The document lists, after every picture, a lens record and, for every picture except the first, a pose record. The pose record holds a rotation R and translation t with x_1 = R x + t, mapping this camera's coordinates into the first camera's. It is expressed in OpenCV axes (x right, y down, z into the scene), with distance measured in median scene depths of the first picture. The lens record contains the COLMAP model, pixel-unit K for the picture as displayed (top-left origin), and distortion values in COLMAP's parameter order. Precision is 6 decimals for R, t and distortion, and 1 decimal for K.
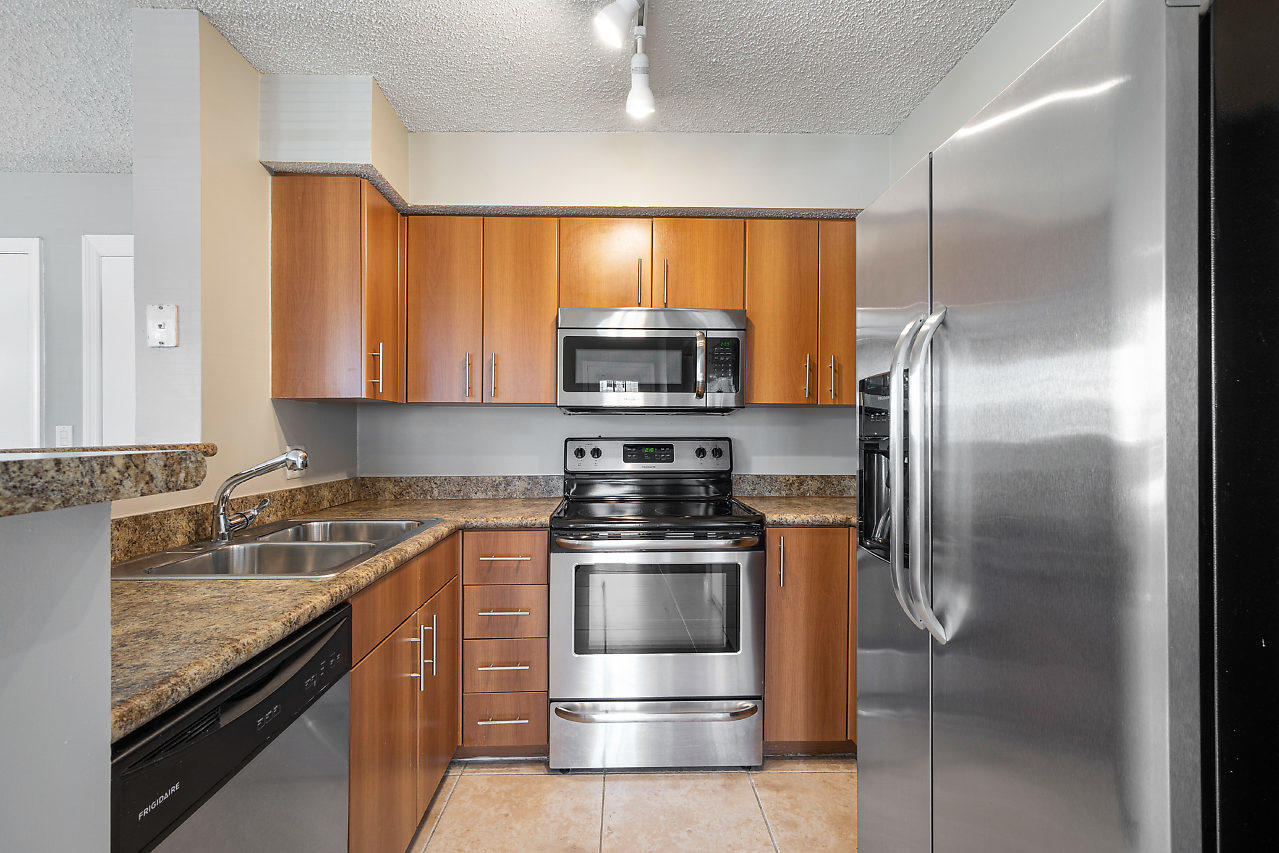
lens RADIAL K [[586.1, 0, 653.5], [0, 586.1, 427.3], [0, 0, 1]] dist [0.001503, 0.000305]
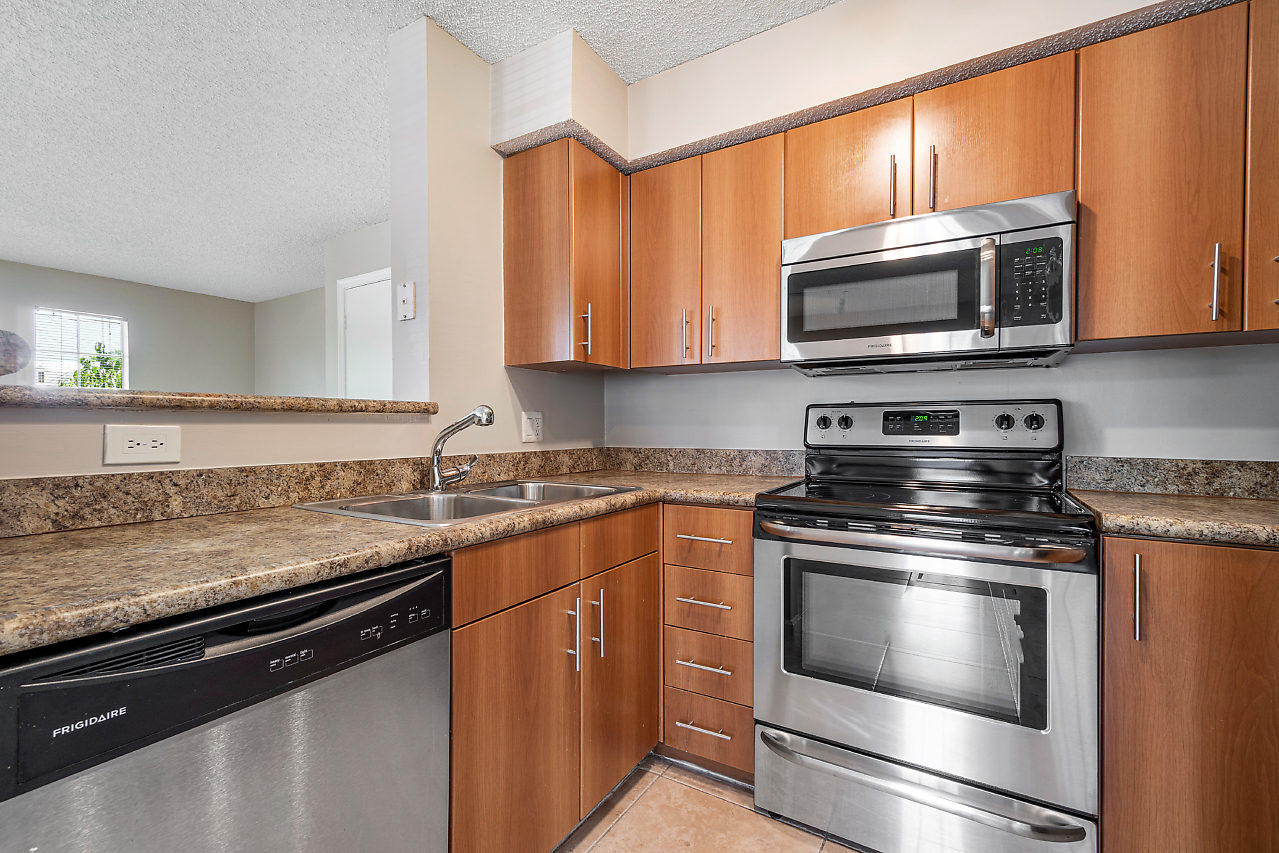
lens RADIAL K [[574.6, 0, 639.5], [0, 574.6, 426.5], [0, 0, 1]] dist [0.005370, 0.000767]
pose [[0.822698, -0.003867, -0.568465, 0.138947], [0.006448, 0.999976, 0.002530, 0.055139], [0.568442, -0.005747, 0.822703, 0.248977]]
